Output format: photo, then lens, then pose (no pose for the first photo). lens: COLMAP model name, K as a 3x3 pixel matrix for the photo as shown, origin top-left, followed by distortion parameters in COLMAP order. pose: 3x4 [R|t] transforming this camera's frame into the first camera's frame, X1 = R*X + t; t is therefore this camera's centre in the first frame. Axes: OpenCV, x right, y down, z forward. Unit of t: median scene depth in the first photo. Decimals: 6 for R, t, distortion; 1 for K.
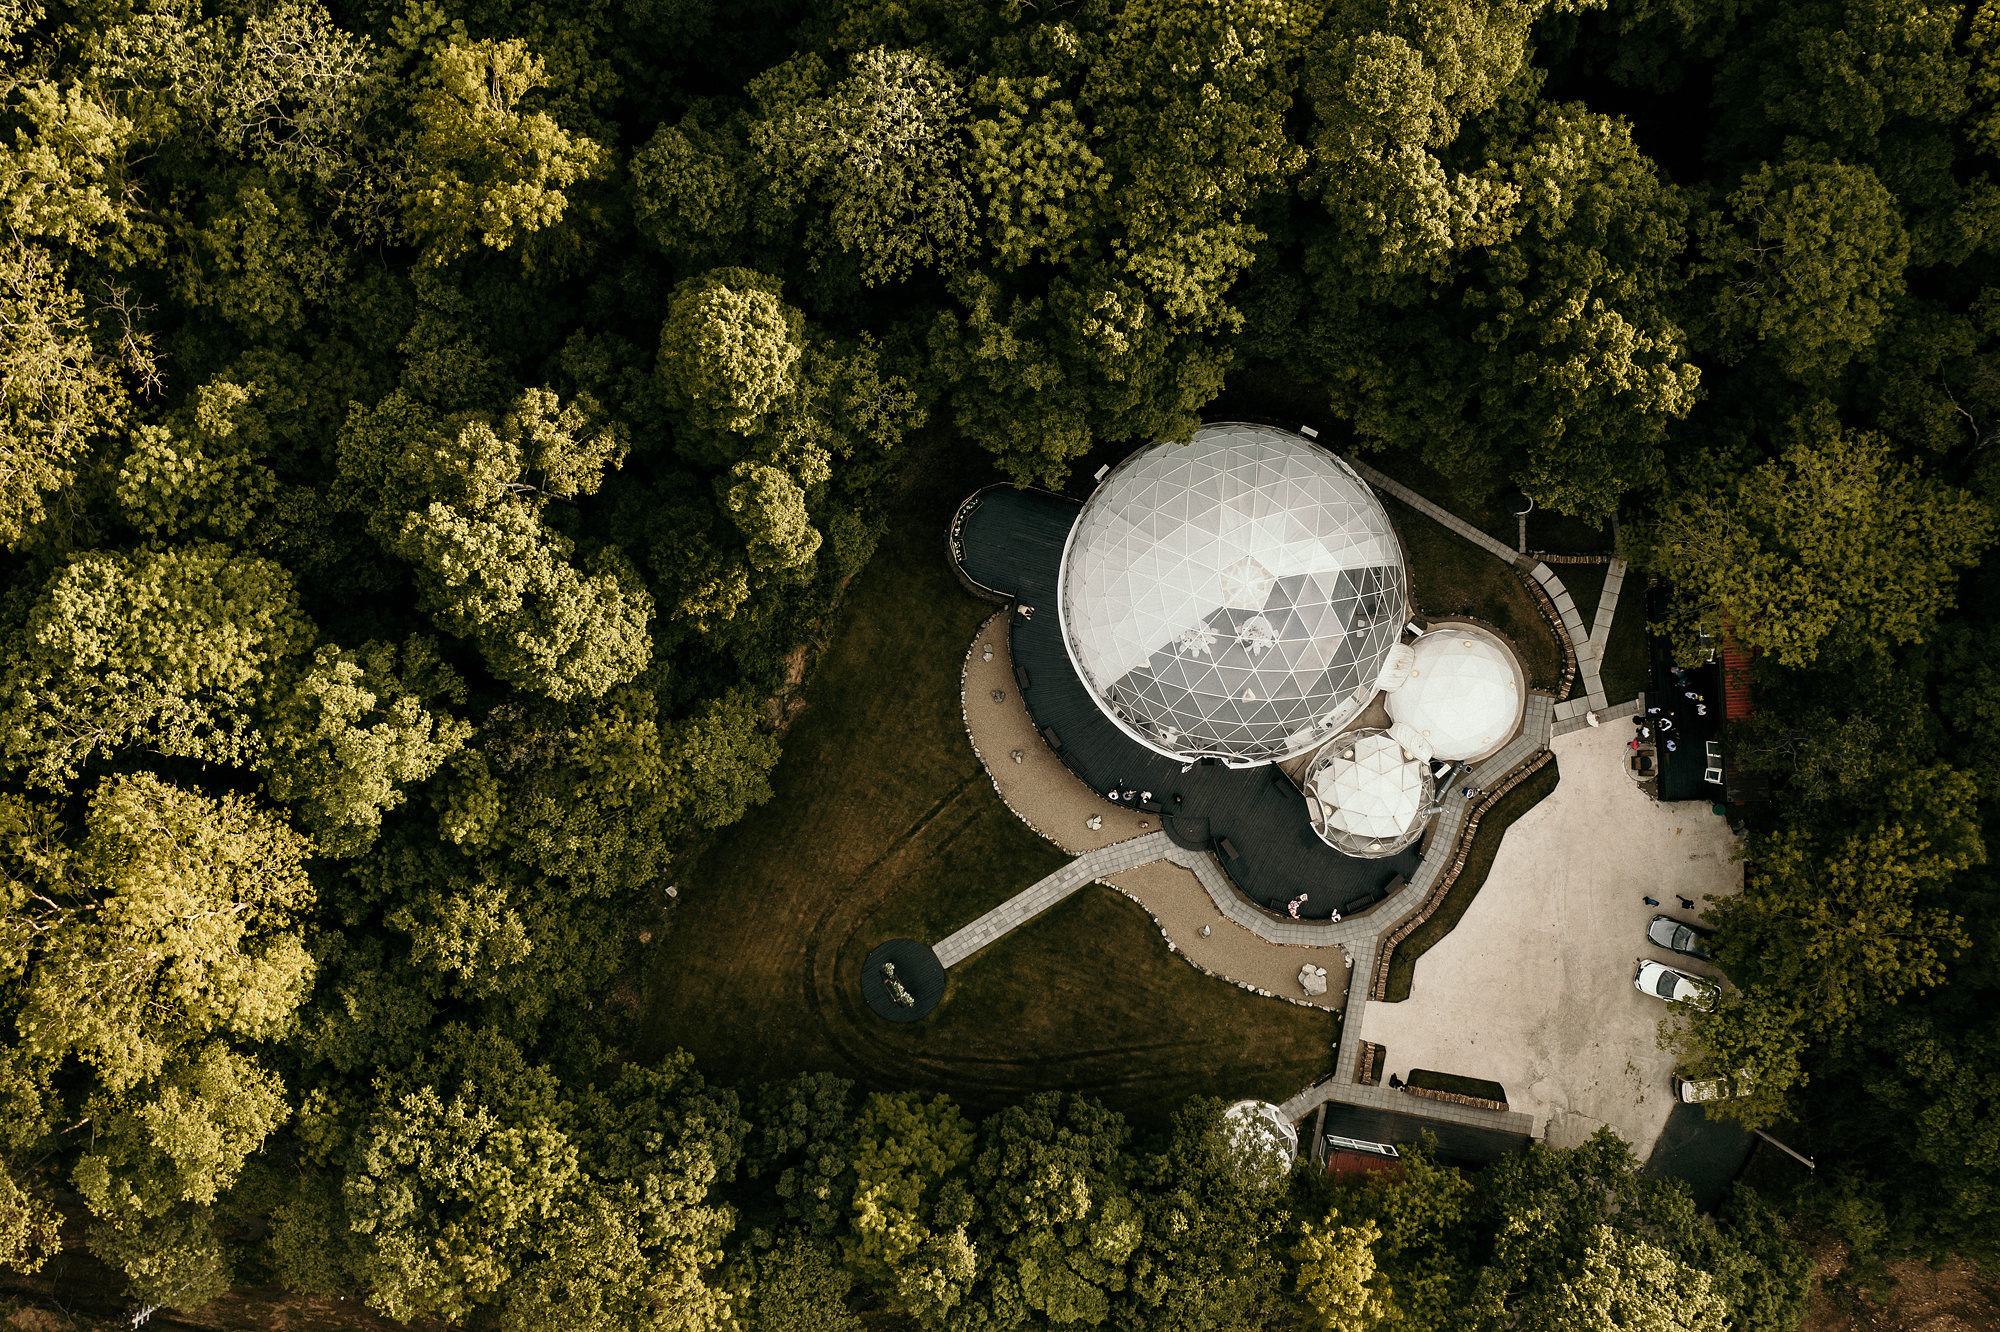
lens RADIAL K [[1621.2, 0, 1005.0], [0, 1621.2, 663.8], [0, 0, 1]] dist [0.006601, 0.000111]
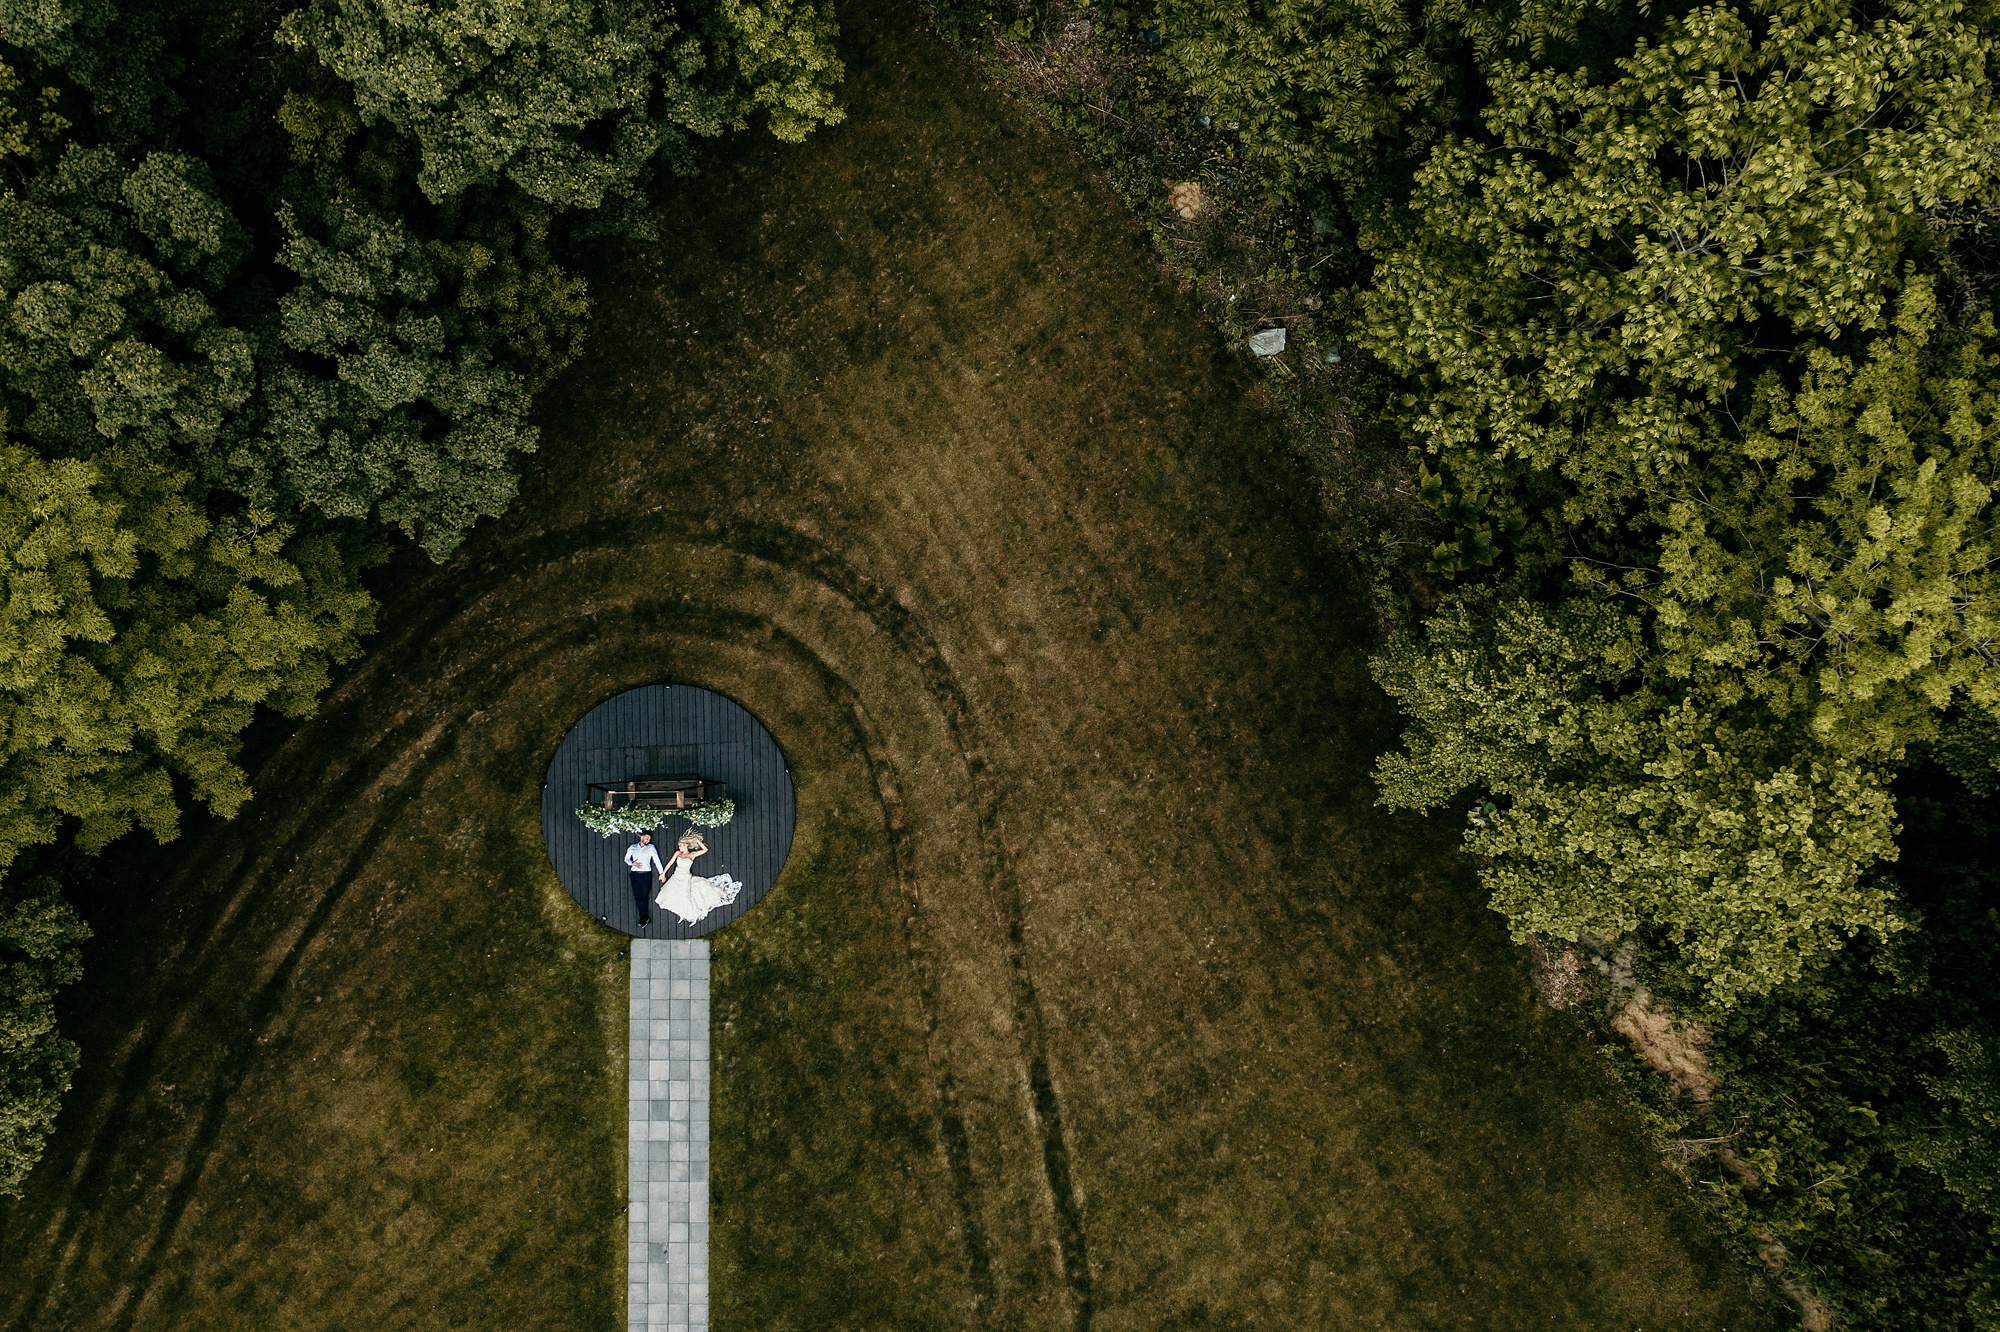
lens RADIAL K [[1621.2, 0, 999.5], [0, 1621.2, 659.7], [0, 0, 1]] dist [0.006601, 0.000111]
pose [[-0.522287, 0.851625, 0.044164, -0.138567], [-0.852086, -0.523241, 0.012942, 0.150139], [0.034130, -0.030872, 0.998940, 0.675806]]
